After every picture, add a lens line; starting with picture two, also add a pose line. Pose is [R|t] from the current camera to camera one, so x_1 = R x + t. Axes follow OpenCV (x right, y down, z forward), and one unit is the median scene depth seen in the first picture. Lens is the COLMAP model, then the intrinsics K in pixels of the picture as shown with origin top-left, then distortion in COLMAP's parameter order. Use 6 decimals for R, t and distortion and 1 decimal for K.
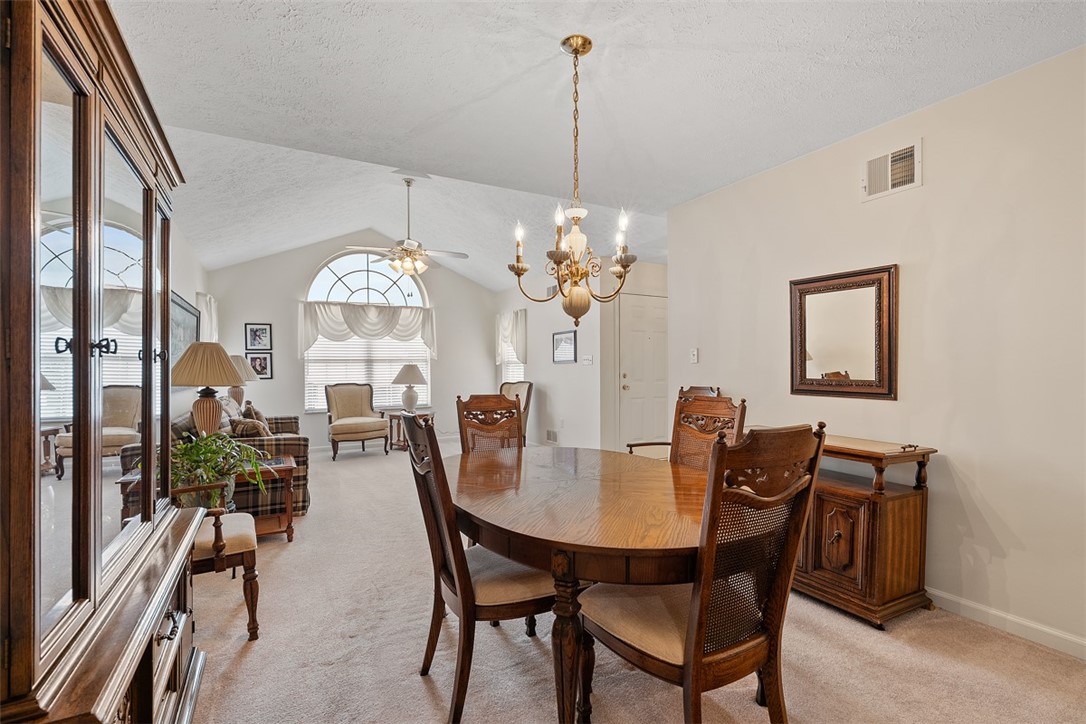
lens RADIAL K [[497.9, 0, 540.4], [0, 497.9, 367.7], [0, 0, 1]] dist [-0.008008, 0.003065]
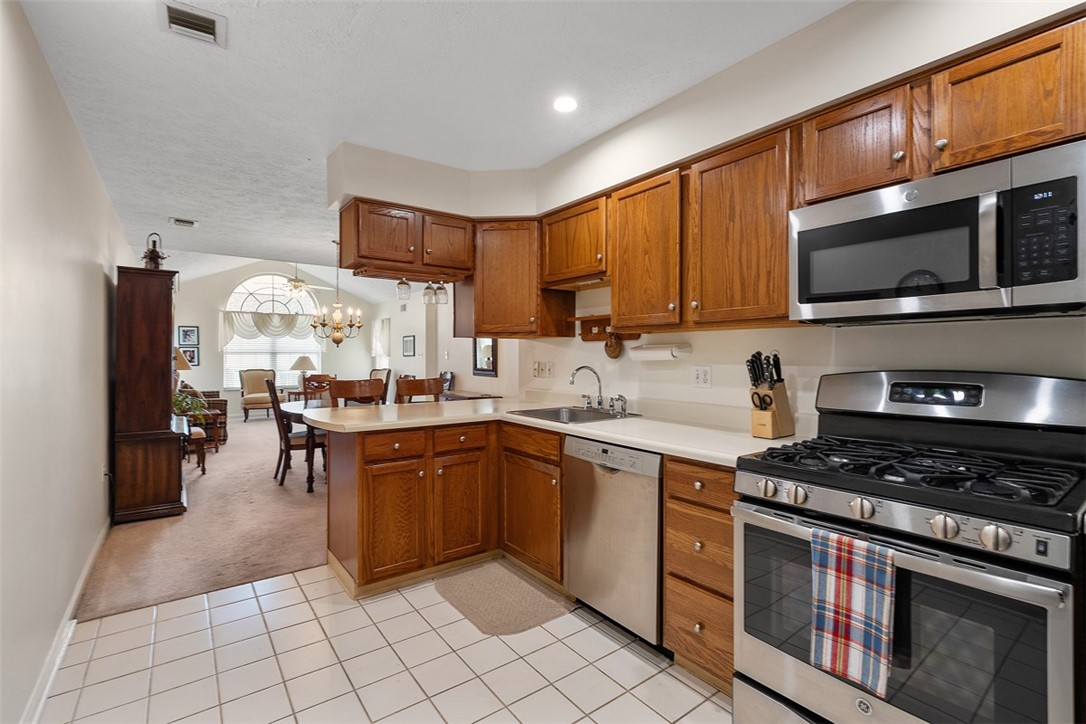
lens RADIAL K [[497.9, 0, 542.7], [0, 497.9, 359.6], [0, 0, 1]] dist [-0.008008, 0.003065]
pose [[0.991020, 0.008625, 0.133438, 0.234420], [-0.009721, 0.999924, 0.007561, -0.014915], [-0.133363, -0.008790, 0.991028, -0.516633]]
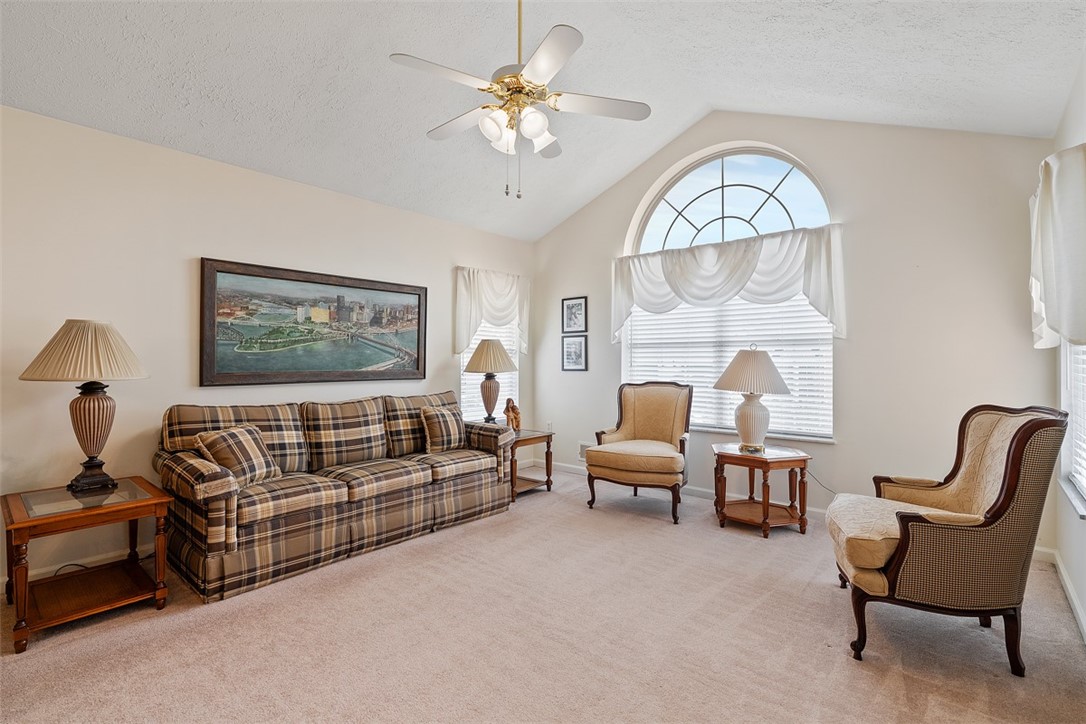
lens RADIAL K [[497.9, 0, 544.5], [0, 497.9, 350.9], [0, 0, 1]] dist [-0.008008, 0.003065]
pose [[0.353182, -0.005693, -0.935537, 0.126808], [-0.005088, 0.999955, -0.008006, -0.000945], [0.935541, 0.007587, 0.353137, 0.678792]]
